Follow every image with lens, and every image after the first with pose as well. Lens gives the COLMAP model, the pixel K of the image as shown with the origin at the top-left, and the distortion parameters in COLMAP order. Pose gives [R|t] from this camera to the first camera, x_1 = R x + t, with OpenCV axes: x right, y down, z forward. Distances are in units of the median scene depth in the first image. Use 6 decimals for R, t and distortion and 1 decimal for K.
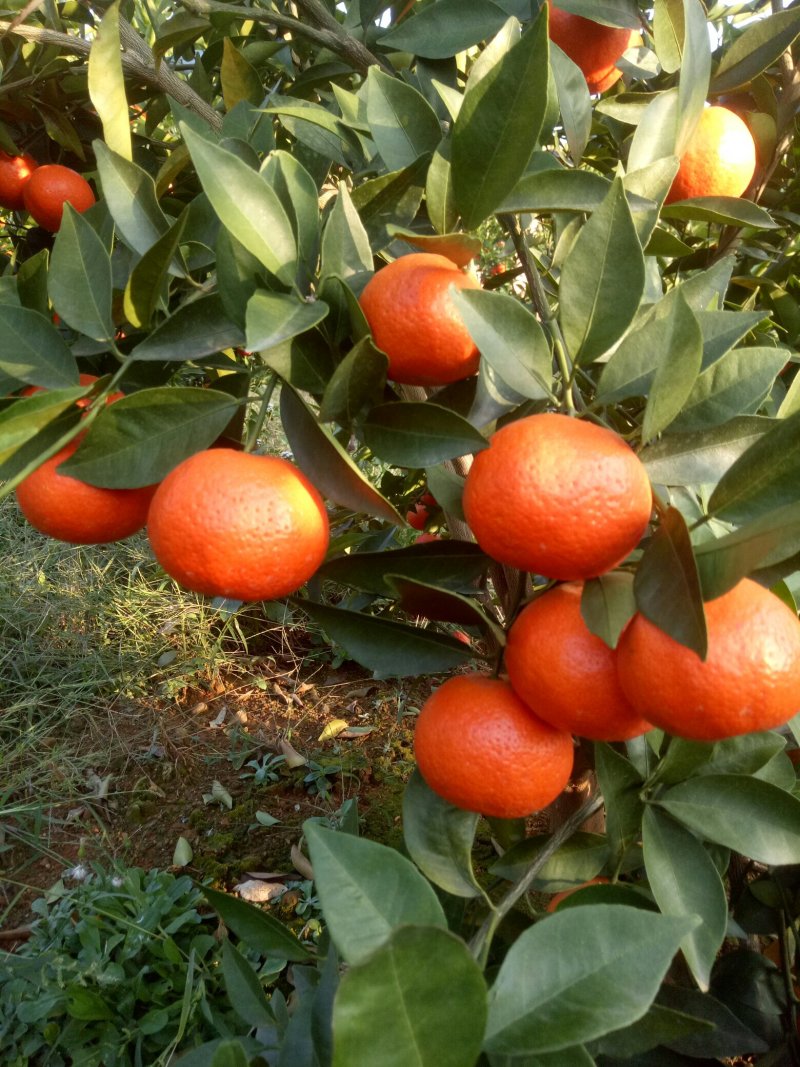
lens RADIAL K [[861.1, 0, 398.4], [0, 861.1, 535.7], [0, 0, 1]] dist [0.116415, -0.027266]
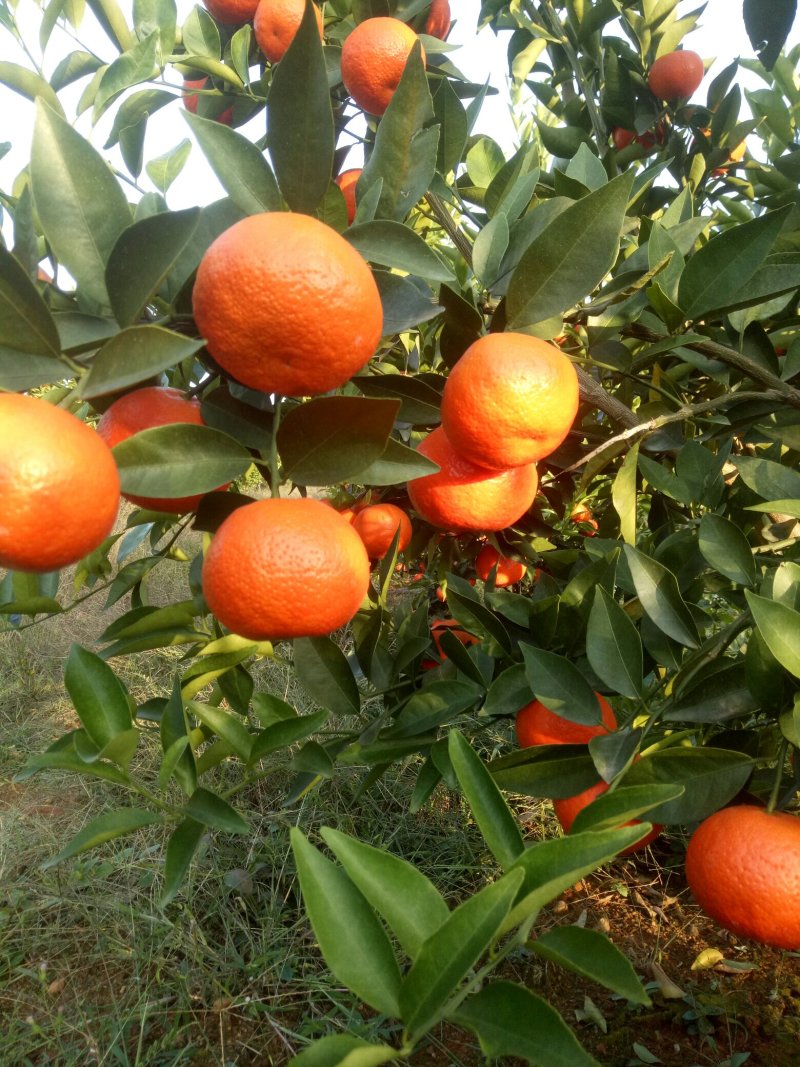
lens RADIAL K [[861.1, 0, 398.3], [0, 861.1, 534.2], [0, 0, 1]] dist [0.116415, -0.027266]
pose [[0.938538, -0.004611, -0.345145, -0.057331], [-0.054160, 0.985558, -0.160442, -0.061680], [0.340901, 0.169274, 0.924734, -0.095615]]
